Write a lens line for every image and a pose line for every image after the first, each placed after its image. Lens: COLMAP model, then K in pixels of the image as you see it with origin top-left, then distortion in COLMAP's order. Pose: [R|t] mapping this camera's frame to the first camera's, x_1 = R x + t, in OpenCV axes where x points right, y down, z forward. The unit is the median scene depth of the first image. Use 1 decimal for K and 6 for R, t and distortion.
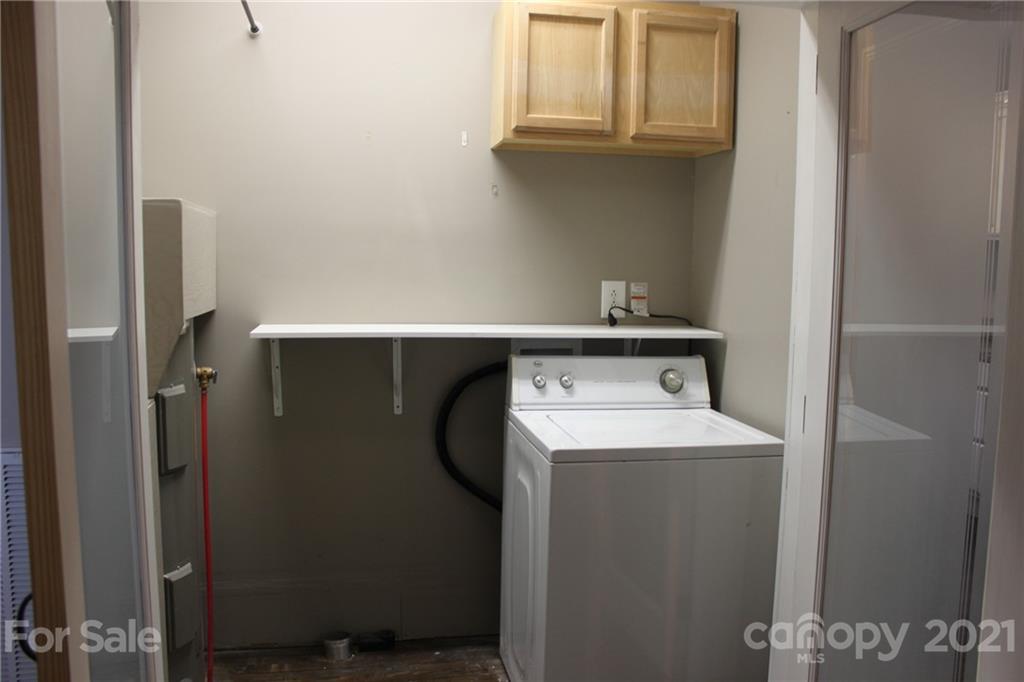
lens RADIAL K [[852.5, 0, 510.3], [0, 852.5, 338.7], [0, 0, 1]] dist [-0.162310, 0.142173]
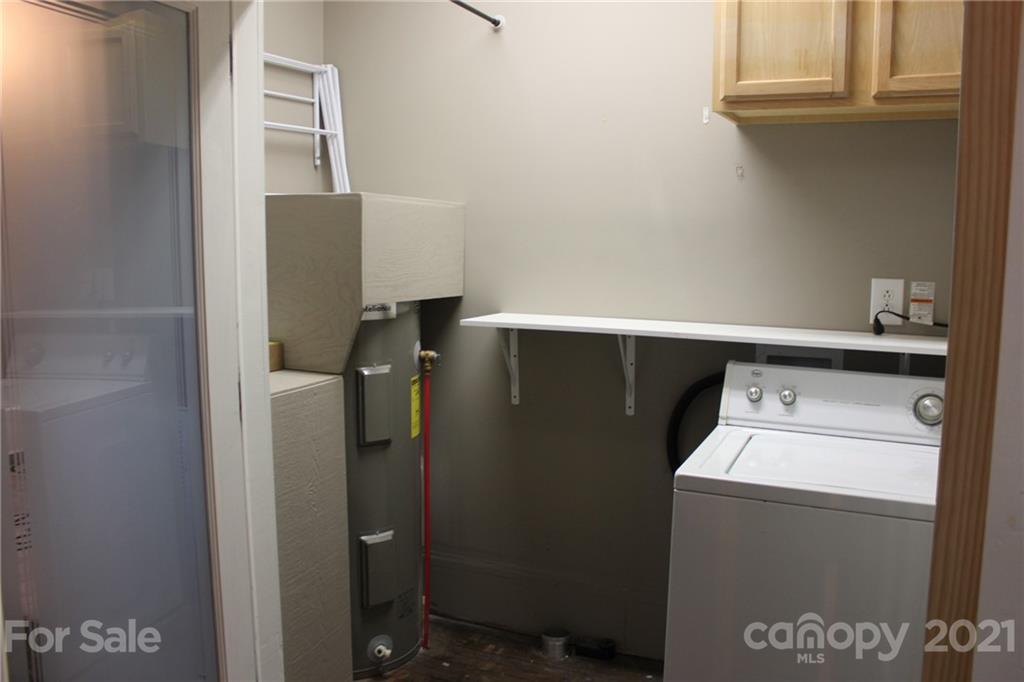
lens RADIAL K [[852.5, 0, 512.2], [0, 852.5, 340.8], [0, 0, 1]] dist [-0.162310, 0.142173]
pose [[0.817520, 0.061319, -0.572627, 0.307227], [-0.053614, 0.998101, 0.030338, -0.015316], [0.573399, 0.005899, 0.819255, 0.164328]]
